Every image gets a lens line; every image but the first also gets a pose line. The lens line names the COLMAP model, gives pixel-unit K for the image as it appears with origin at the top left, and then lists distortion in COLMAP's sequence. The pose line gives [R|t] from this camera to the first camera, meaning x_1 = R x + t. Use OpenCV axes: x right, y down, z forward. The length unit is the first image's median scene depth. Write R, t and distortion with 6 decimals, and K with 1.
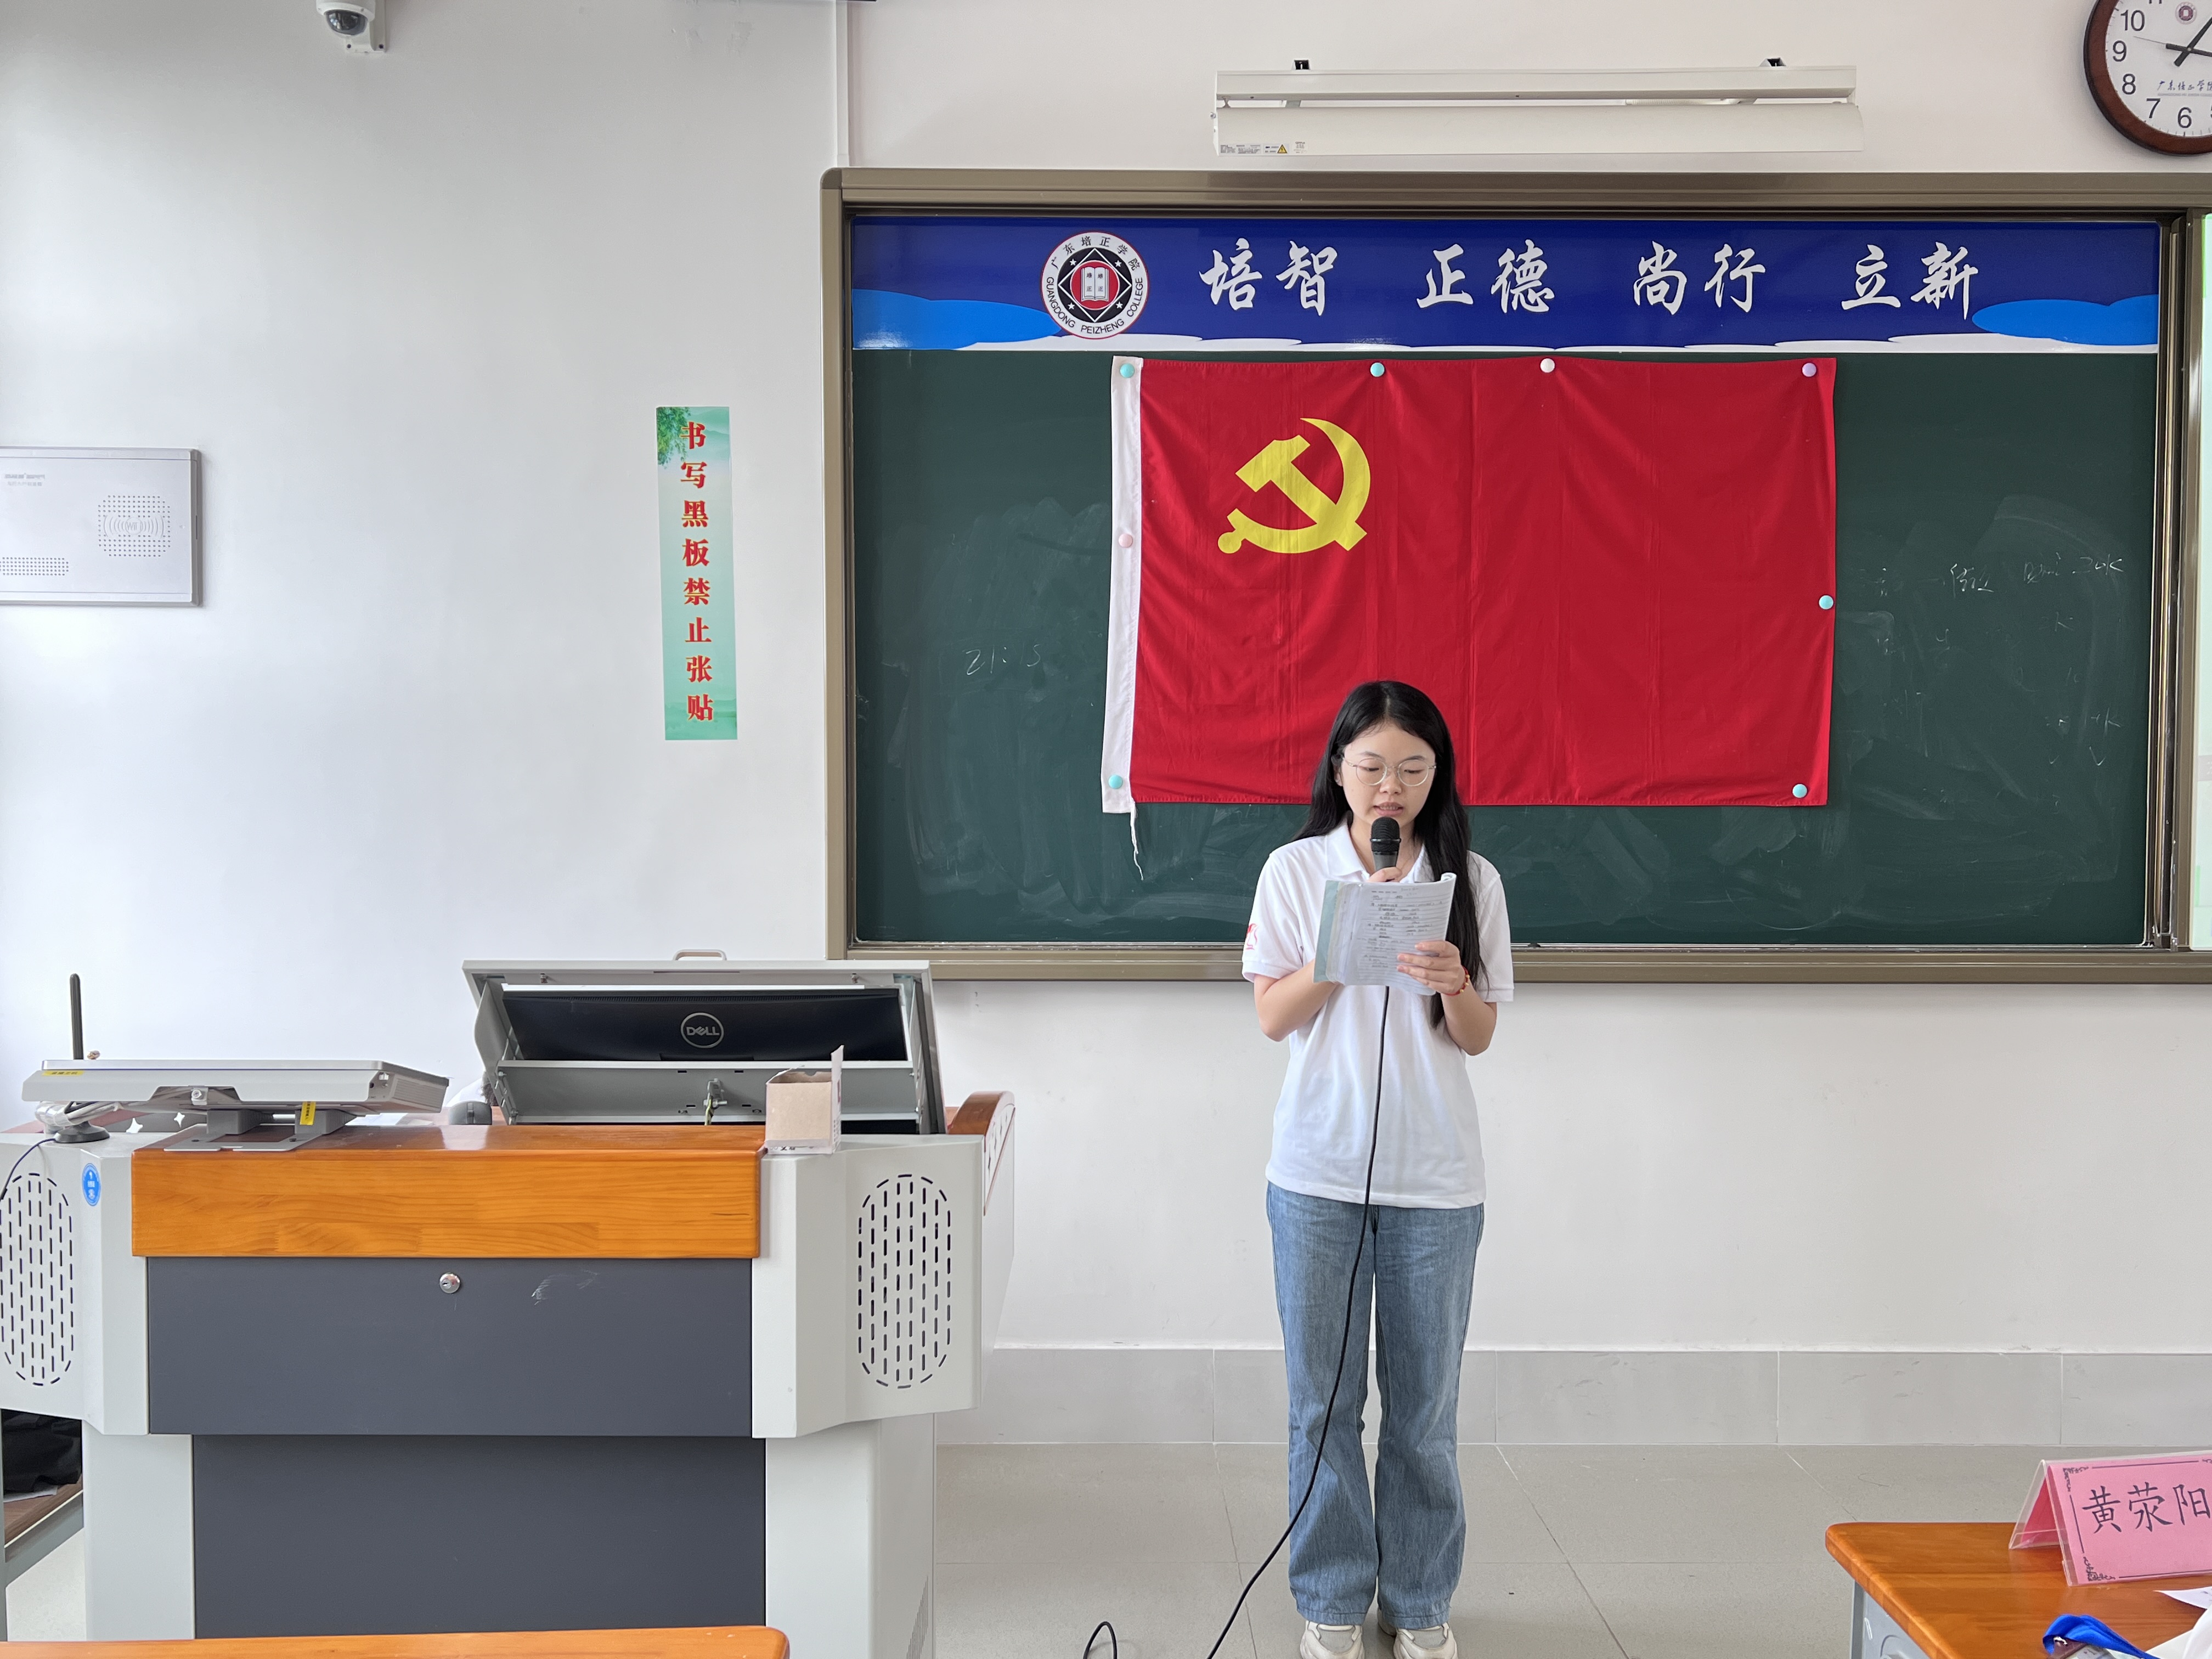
lens RADIAL K [[1834.5, 0, 1103.7], [0, 1834.5, 852.9], [0, 0, 1]] dist [0.126527, -0.224356]
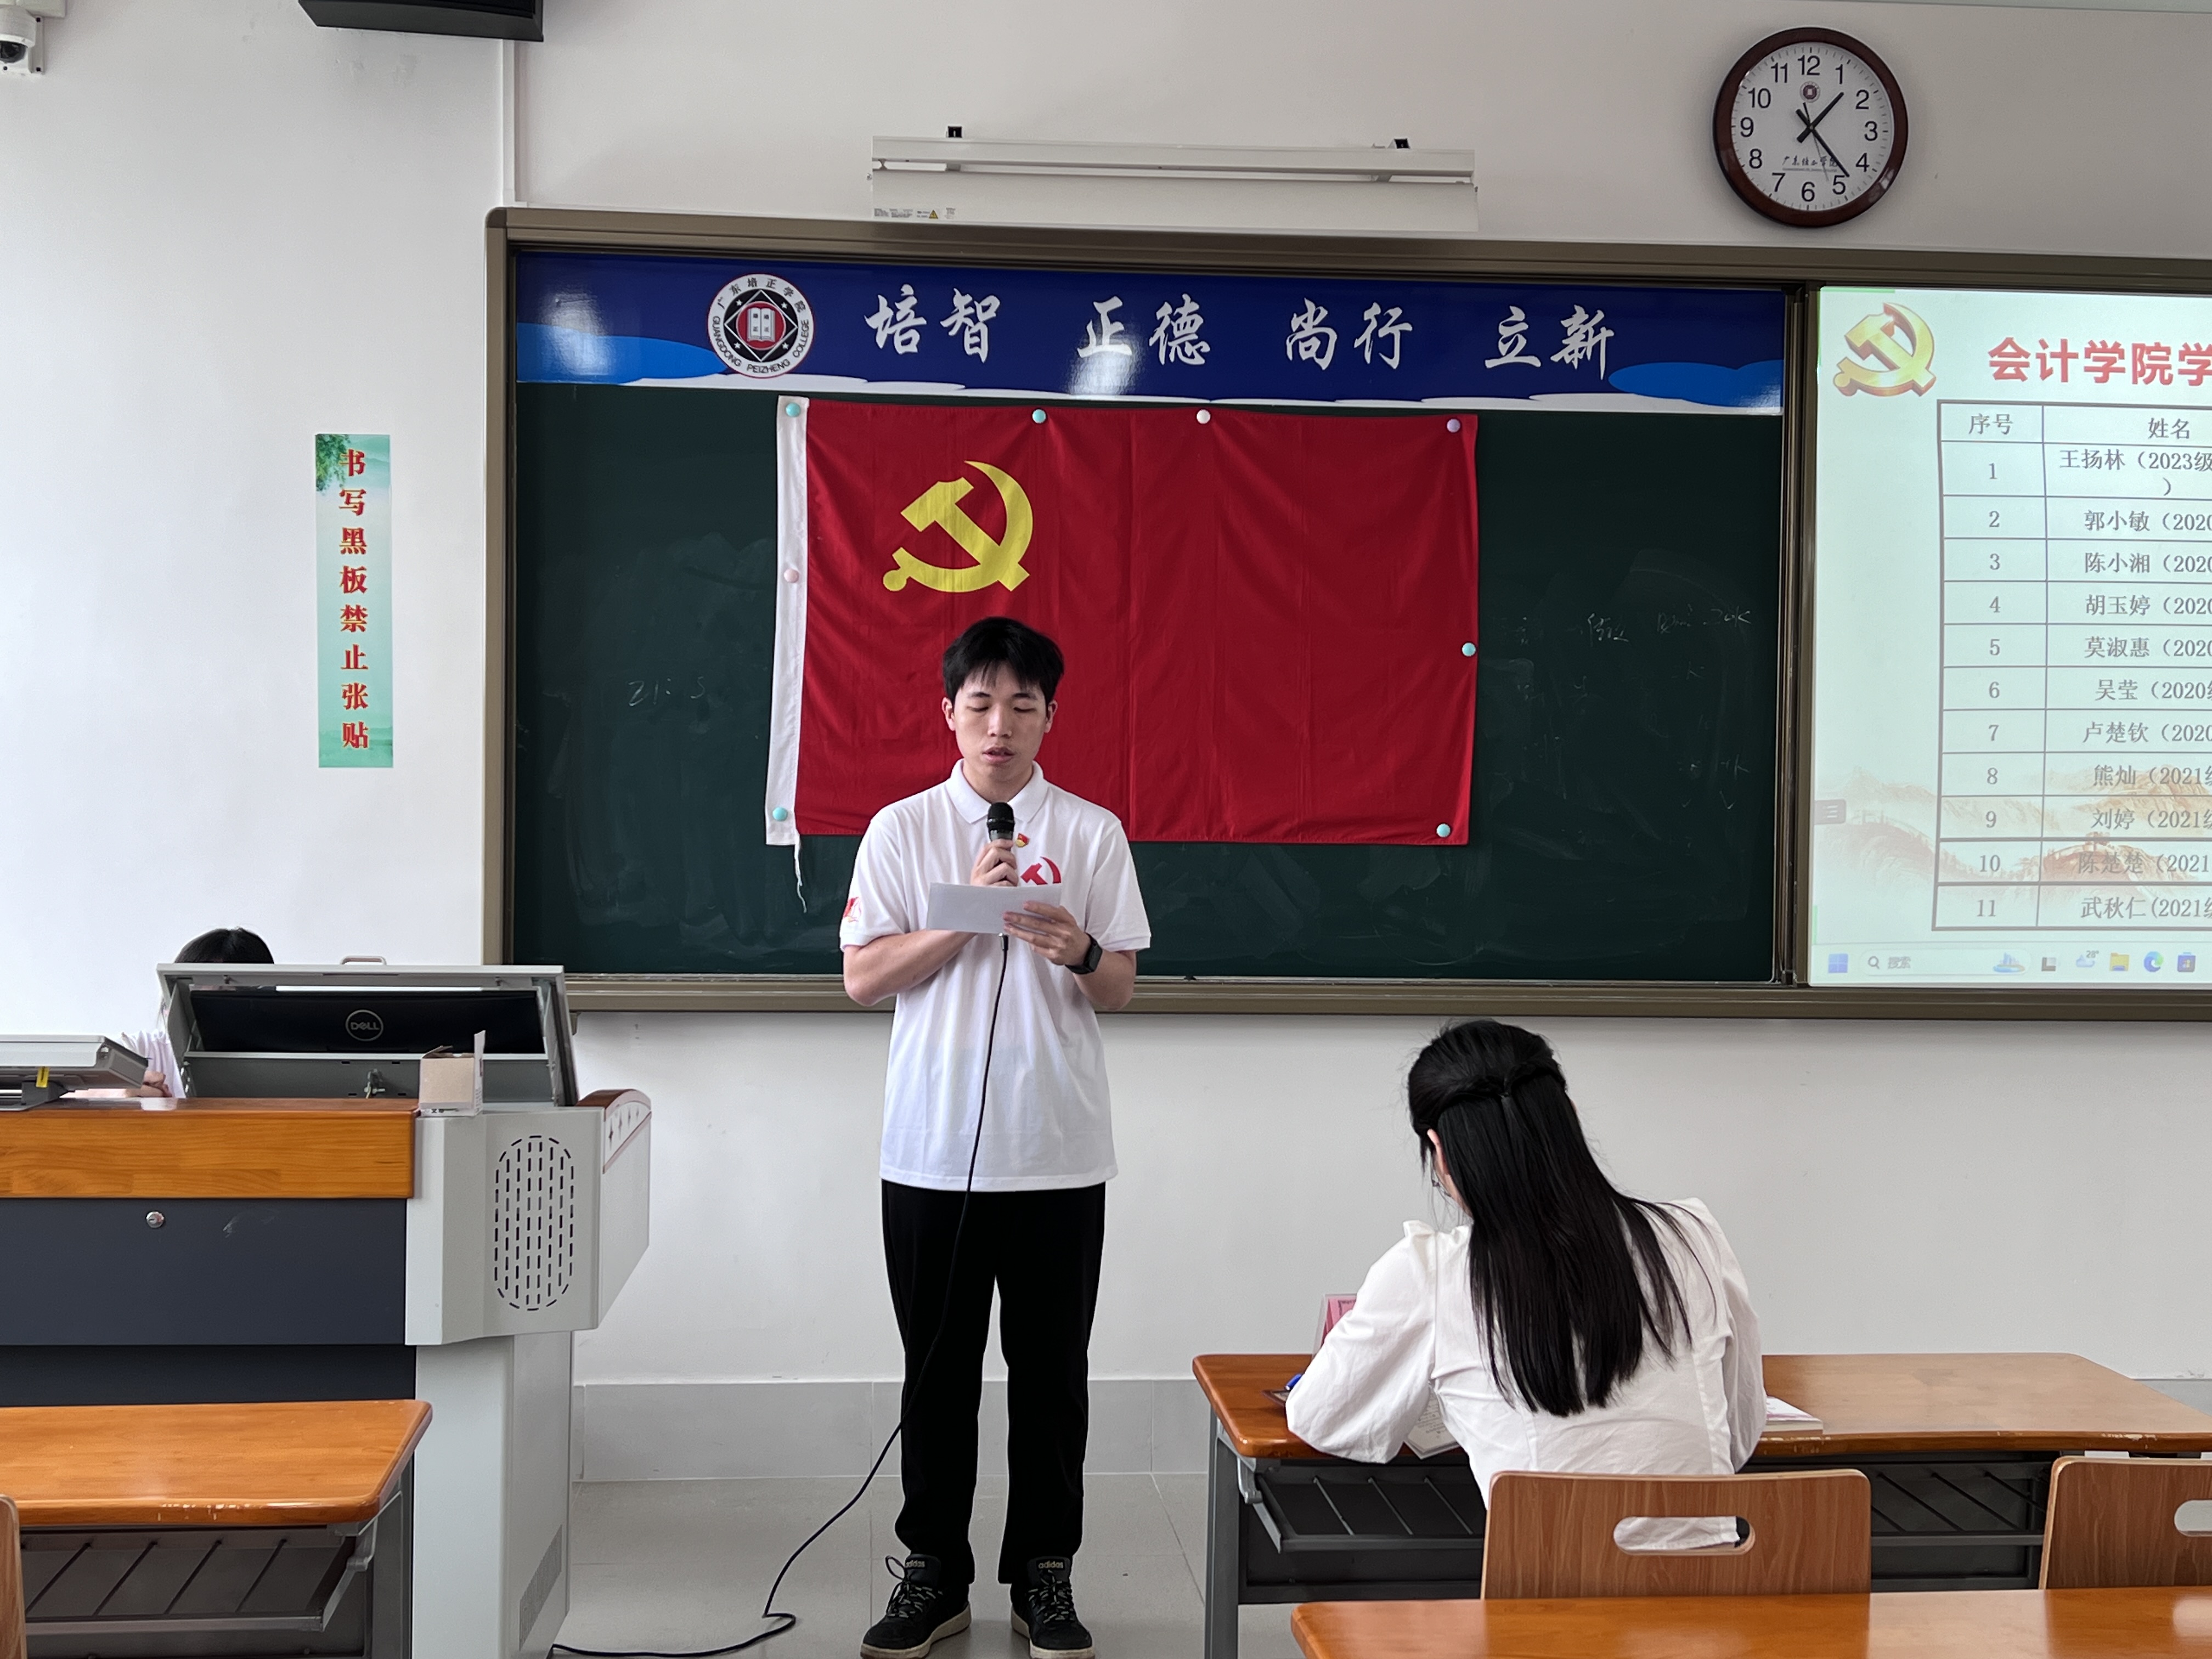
lens RADIAL K [[2598.7, 0, 1098.4], [0, 2598.7, 848.7], [0, 0, 1]] dist [0.242736, -0.845010]
pose [[0.997430, 0.008763, 0.071115, 0.079484], [-0.007026, 0.999672, -0.024646, 0.014151], [-0.071308, 0.024083, 0.997164, -0.440090]]
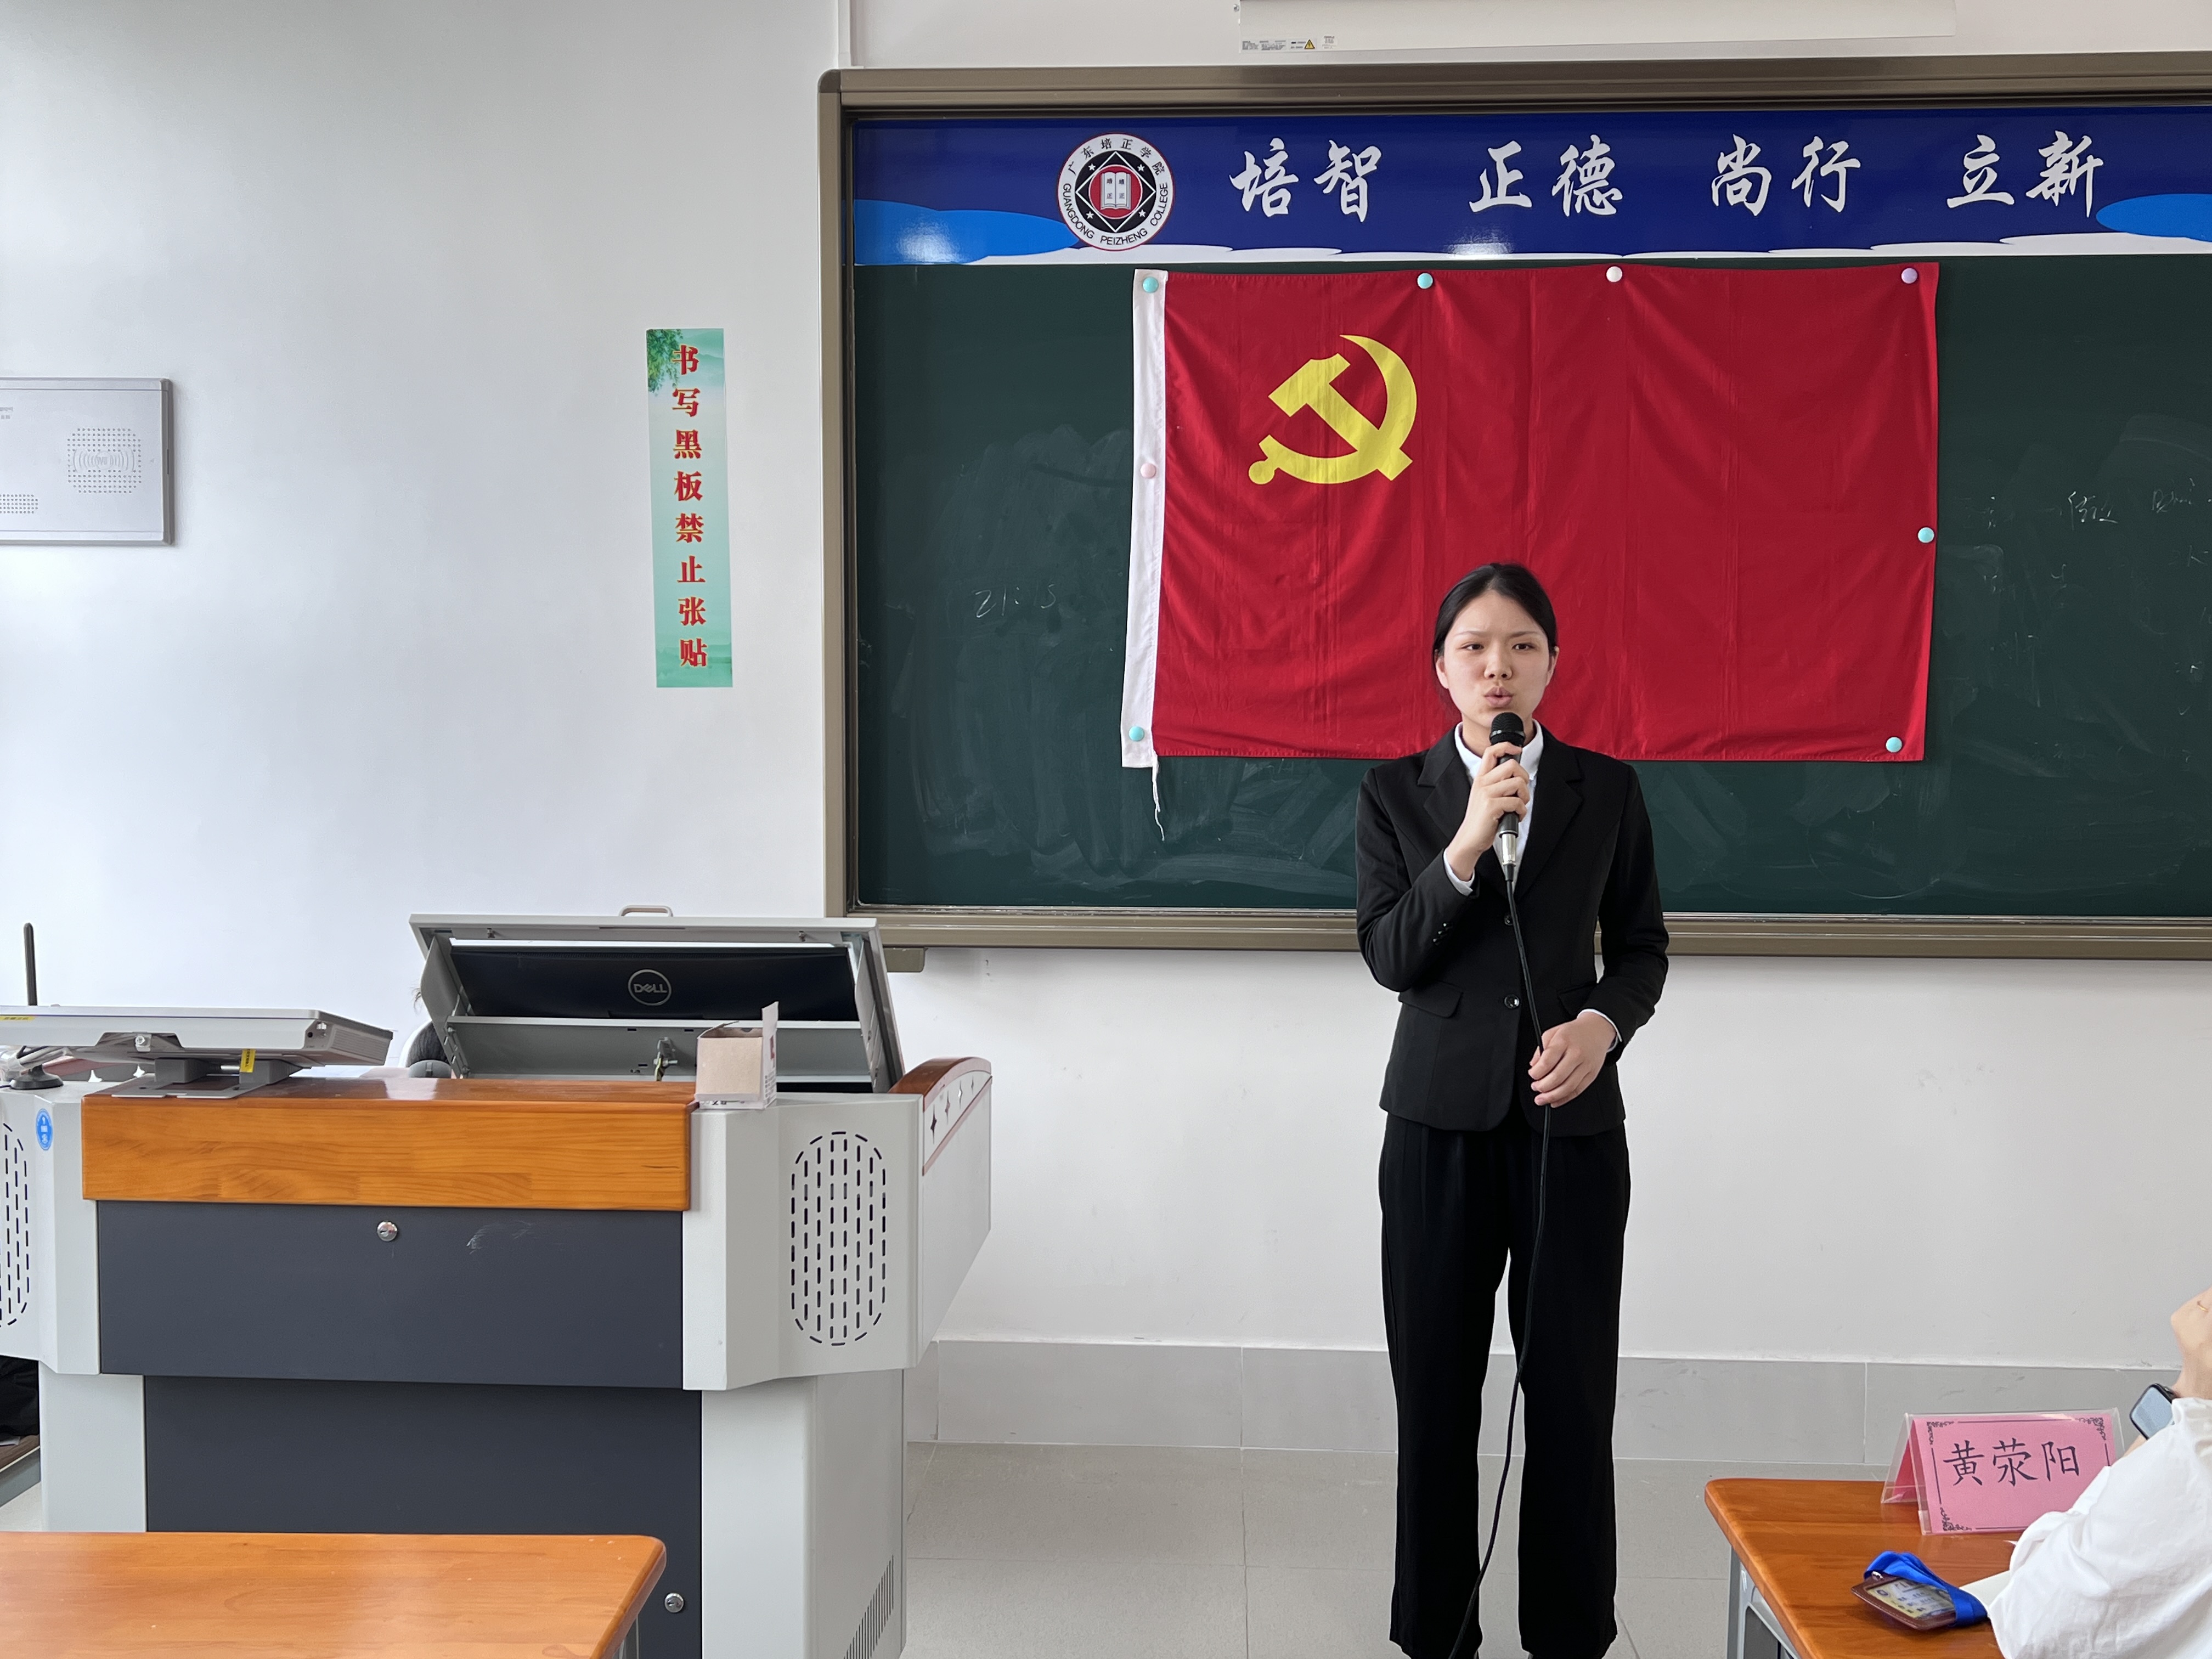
lens RADIAL K [[2168.4, 0, 1118.1], [0, 2168.4, 856.2], [0, 0, 1]] dist [0.136944, -0.264146]
pose [[0.998081, 0.005483, -0.061678, 0.065040], [-0.004283, 0.999799, 0.019573, 0.001571], [0.061773, -0.019271, 0.997904, -0.089840]]
